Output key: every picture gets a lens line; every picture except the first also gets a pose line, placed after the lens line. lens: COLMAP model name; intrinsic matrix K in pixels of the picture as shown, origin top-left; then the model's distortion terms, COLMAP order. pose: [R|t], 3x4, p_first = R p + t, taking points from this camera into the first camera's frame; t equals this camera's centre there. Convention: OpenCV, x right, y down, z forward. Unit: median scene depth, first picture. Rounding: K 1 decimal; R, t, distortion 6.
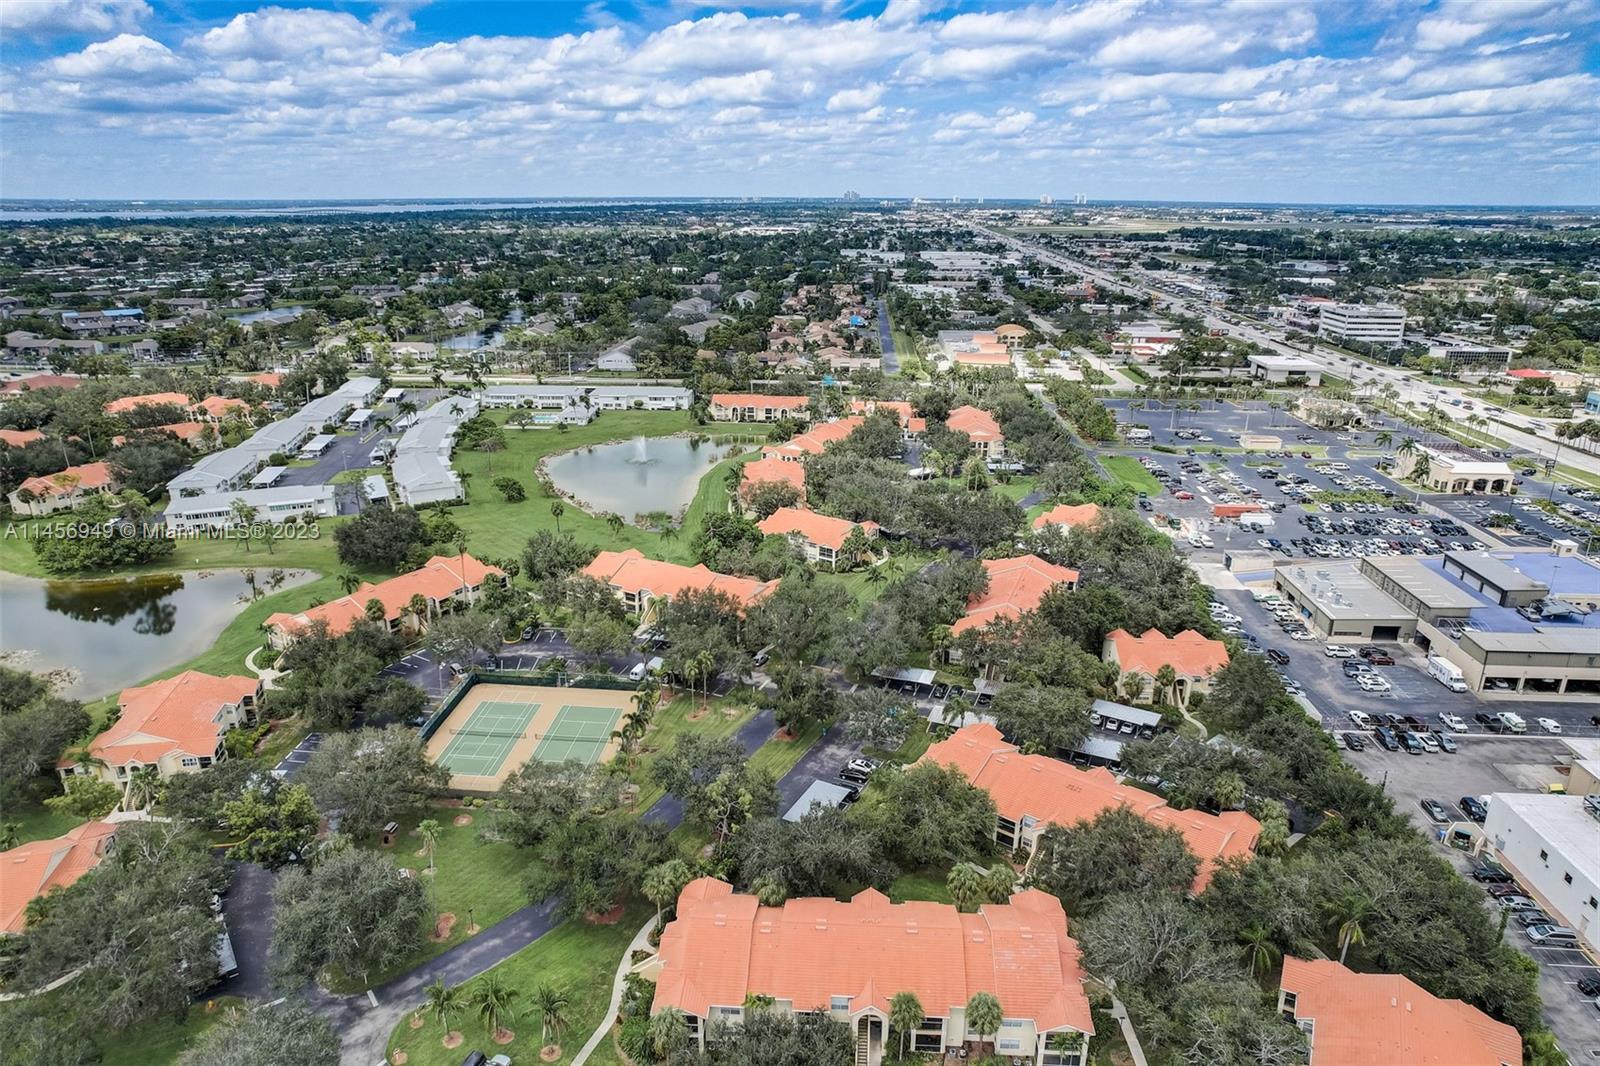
lens RADIAL K [[1020.8, 0, 803.4], [0, 1020.8, 551.4], [0, 0, 1]] dist [-0.074741, 0.066290]
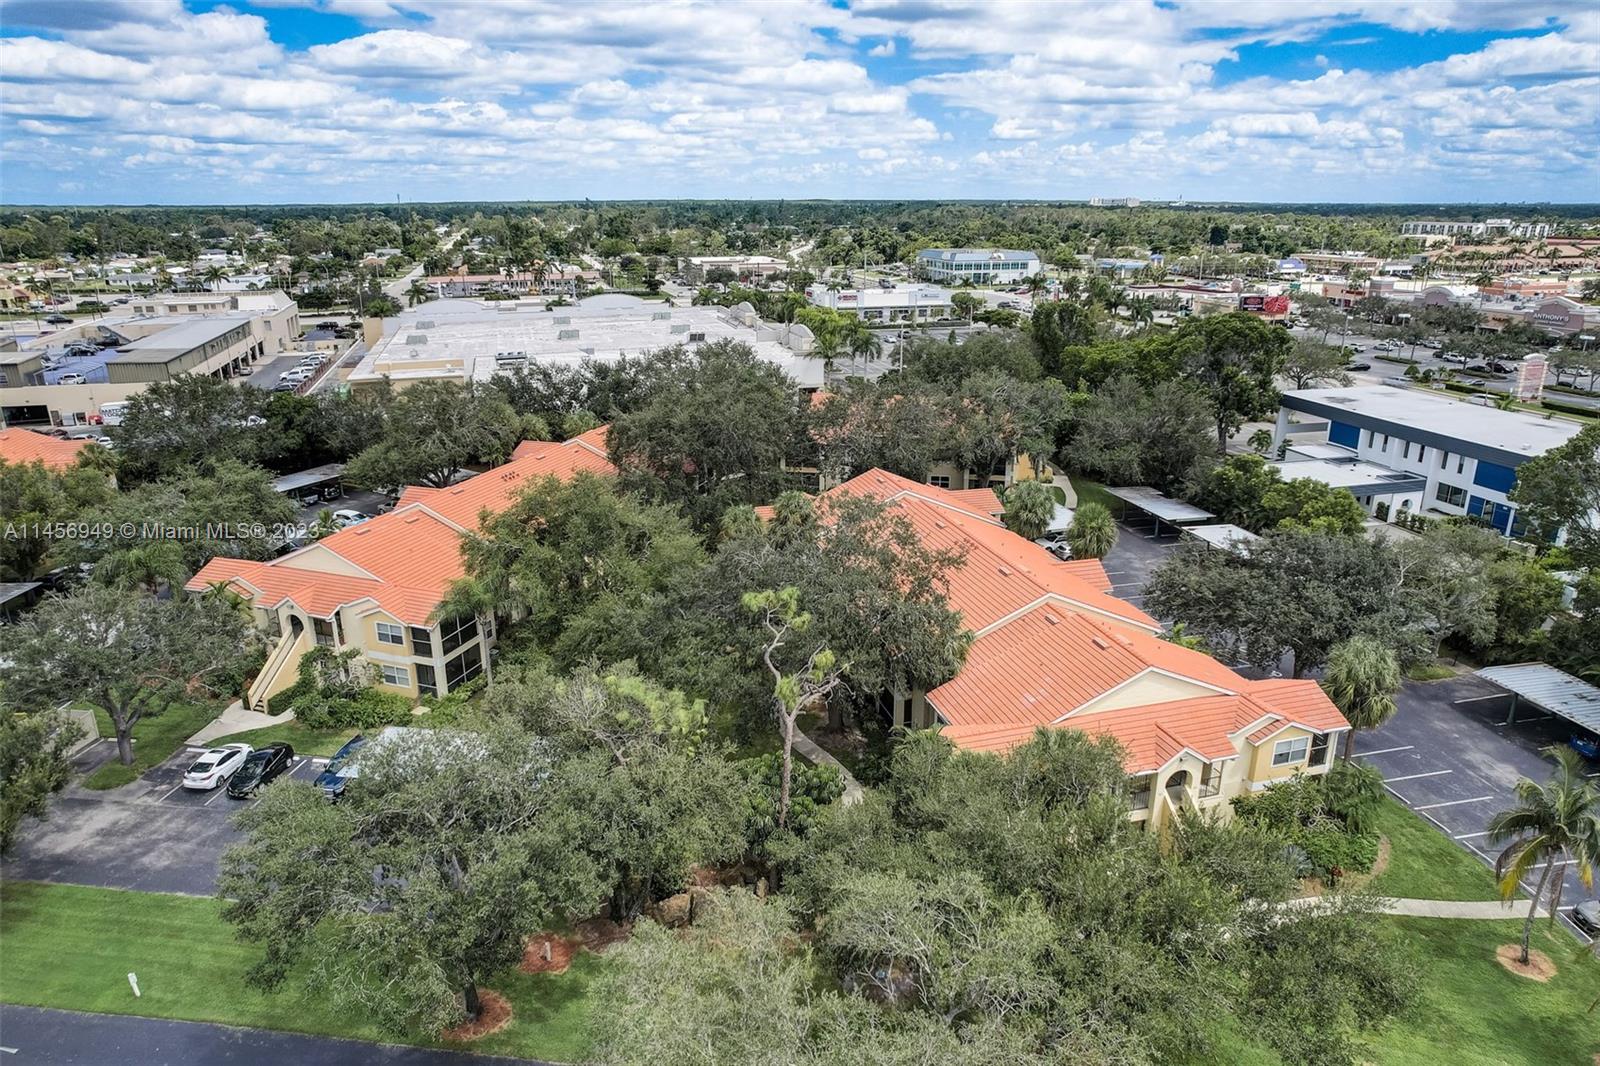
lens RADIAL K [[1025.9, 0, 802.0], [0, 1025.9, 555.6], [0, 0, 1]] dist [-0.069362, 0.059984]
pose [[-0.334535, -0.313150, 0.888833, -0.171604], [0.316846, 0.850892, 0.419036, 0.033673], [-0.887522, 0.421805, -0.185433, 0.466861]]
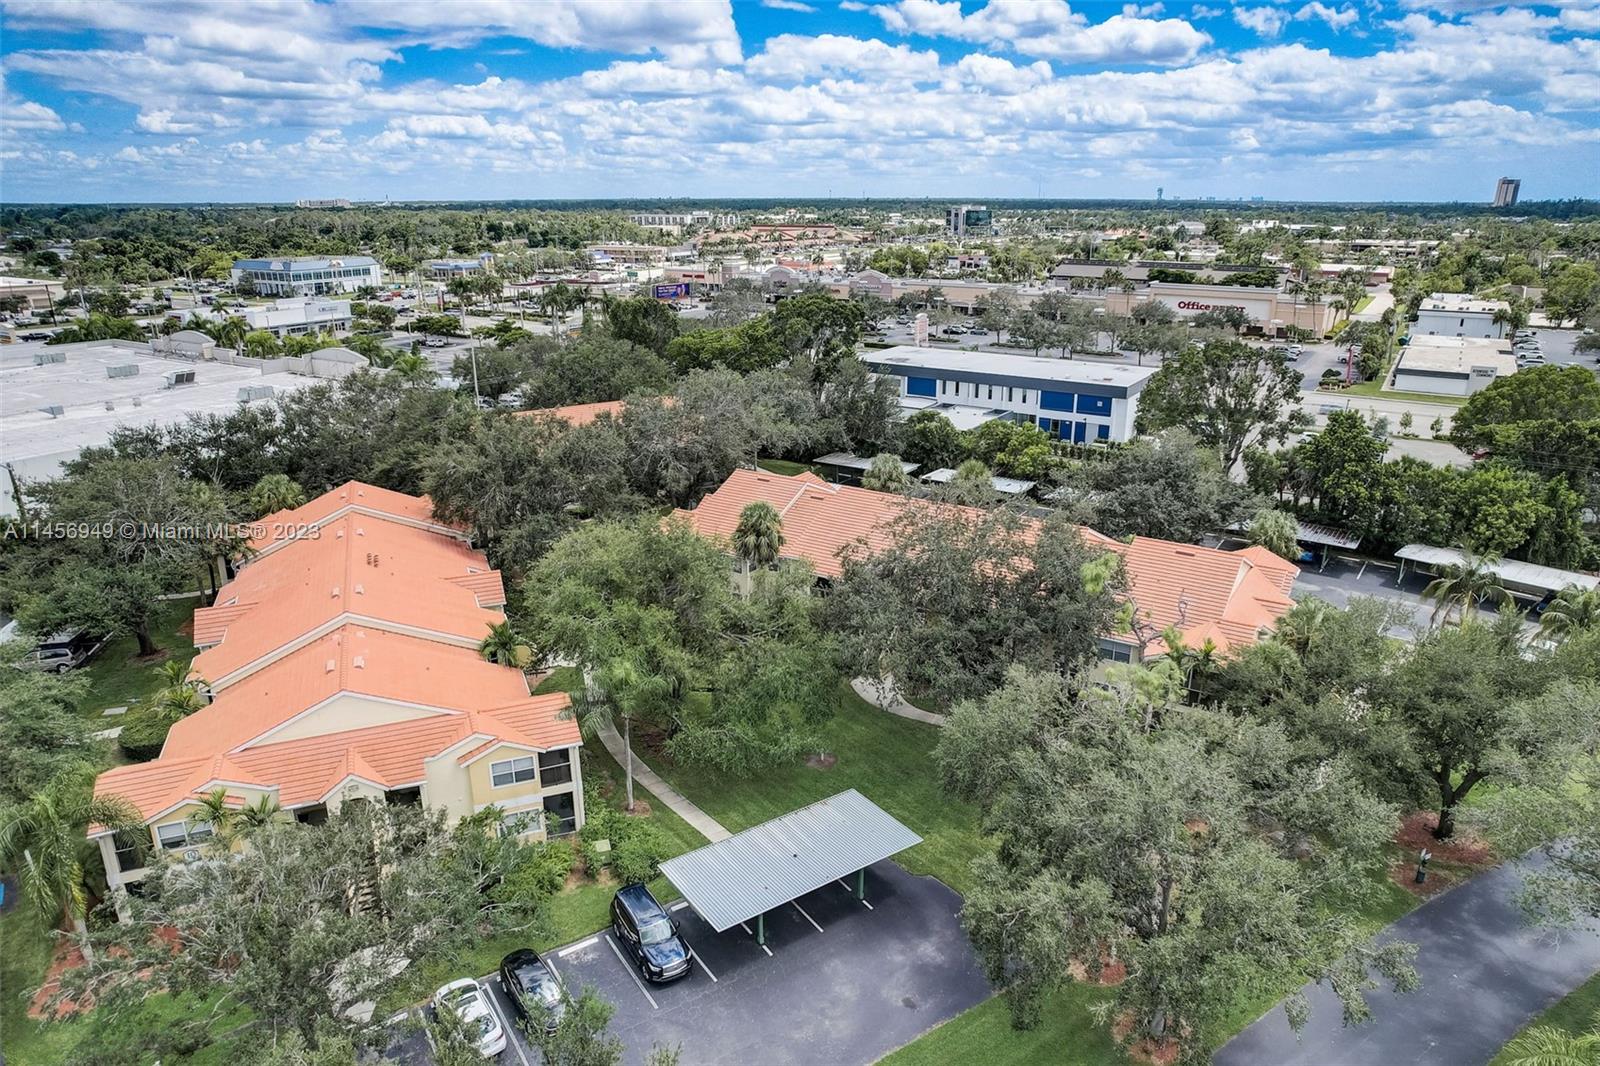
lens RADIAL K [[1020.8, 0, 803.4], [0, 1020.8, 551.4], [0, 0, 1]] dist [-0.074741, 0.066290]
pose [[-0.875087, -0.160485, 0.456582, -0.060415], [0.162508, 0.791204, 0.589565, -0.008764], [-0.455866, 0.590119, -0.666293, 0.584516]]
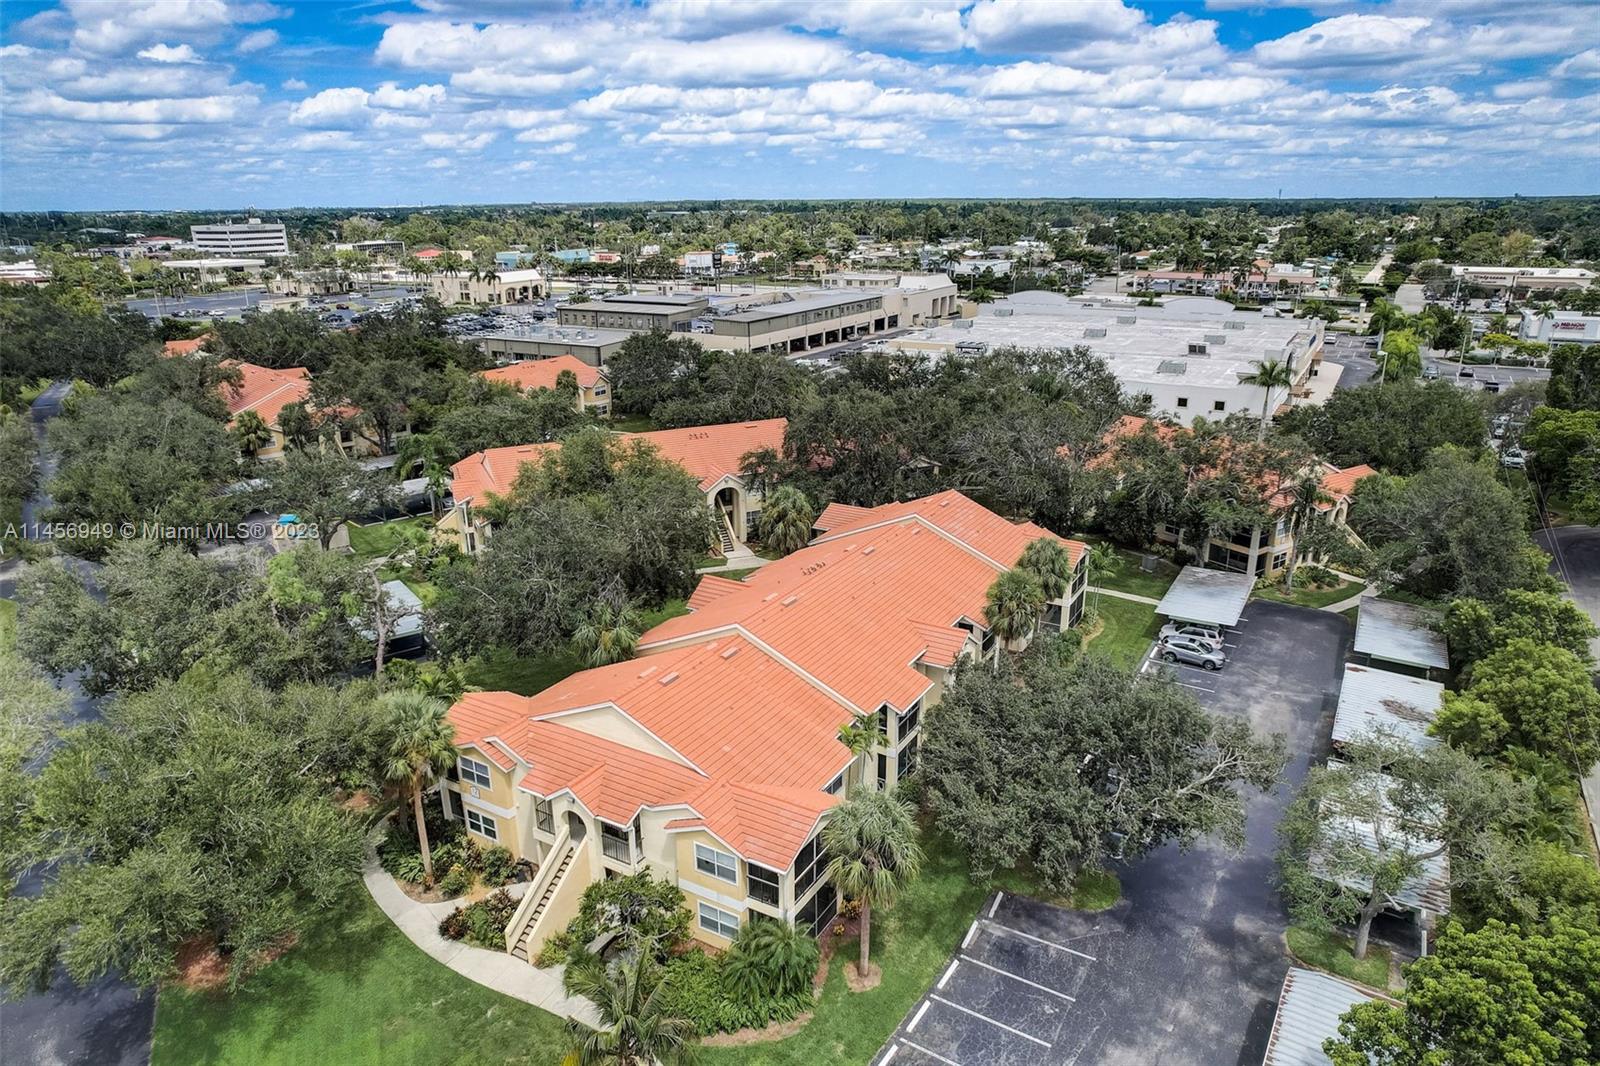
lens RADIAL K [[1009.5, 0, 805.3], [0, 1009.5, 561.1], [0, 0, 1]] dist [-0.069590, 0.058356]
pose [[0.448453, -0.310292, 0.838217, -0.155740], [0.309865, 0.933620, 0.179827, 0.100935], [-0.838375, 0.179090, 0.514834, 0.278747]]
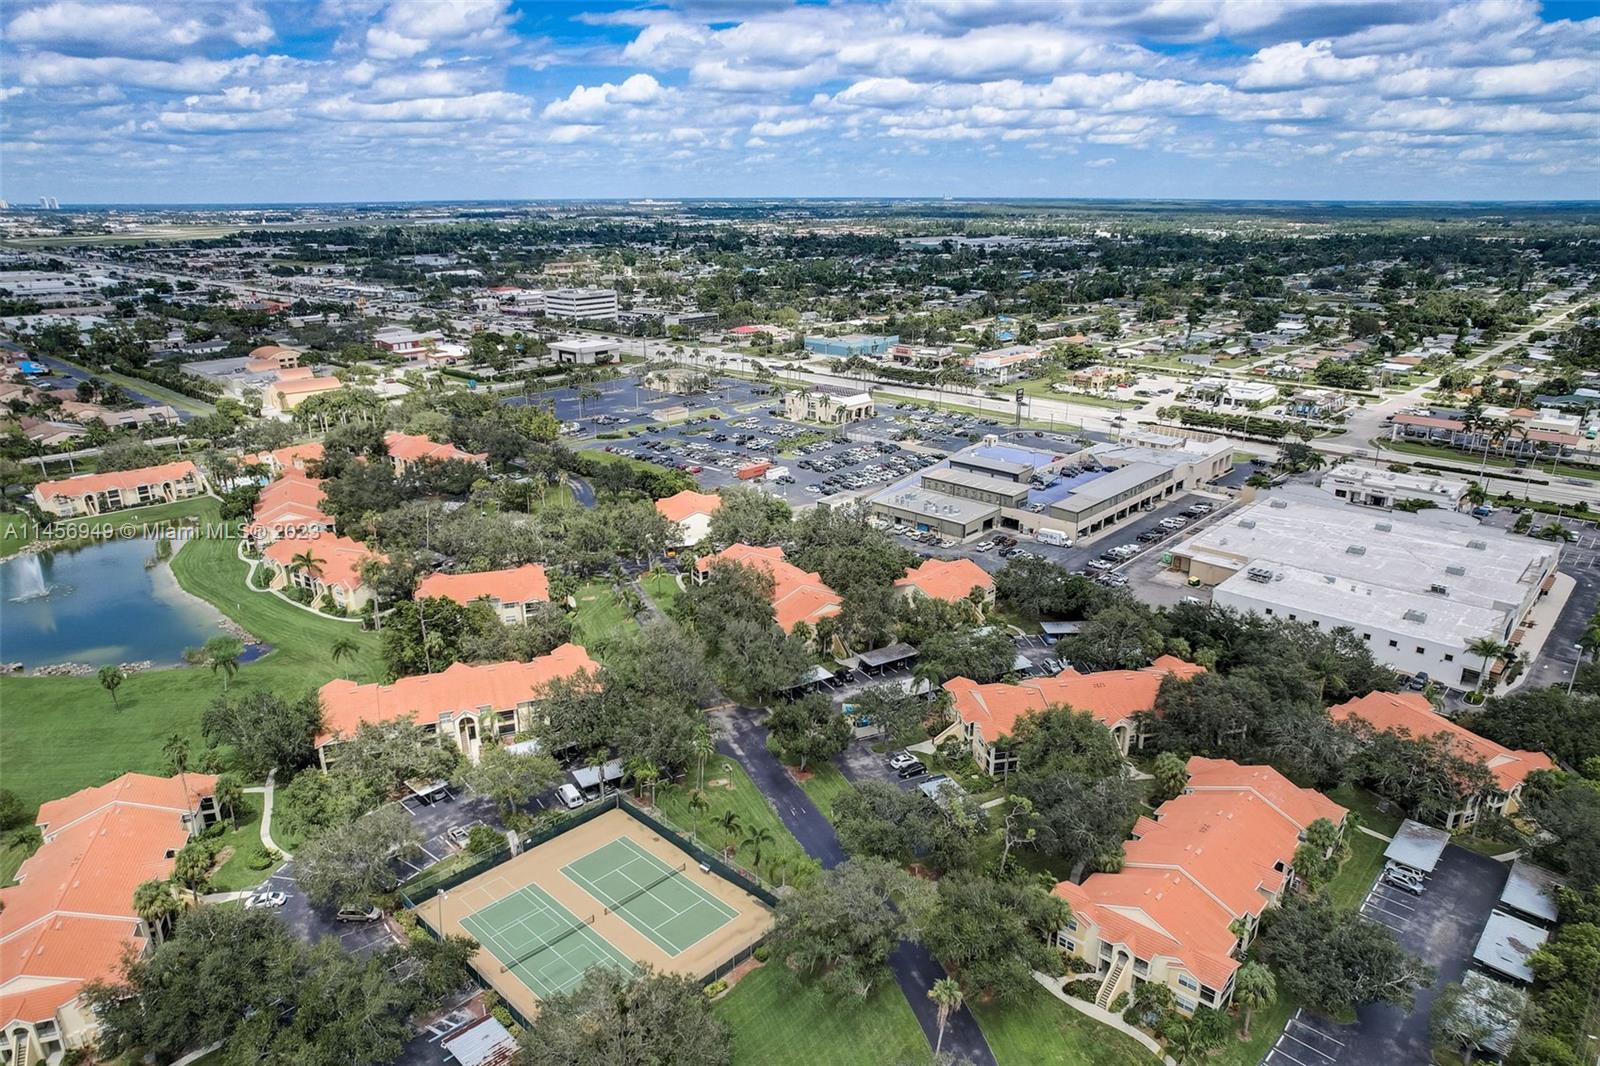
lens RADIAL K [[1020.8, 0, 803.4], [0, 1020.8, 551.4], [0, 0, 1]] dist [-0.074741, 0.066290]
pose [[0.629268, -0.263531, 0.731145, -0.374947], [0.262926, 0.957472, 0.118817, -0.072460], [-0.731363, 0.117470, 0.671795, 0.207084]]
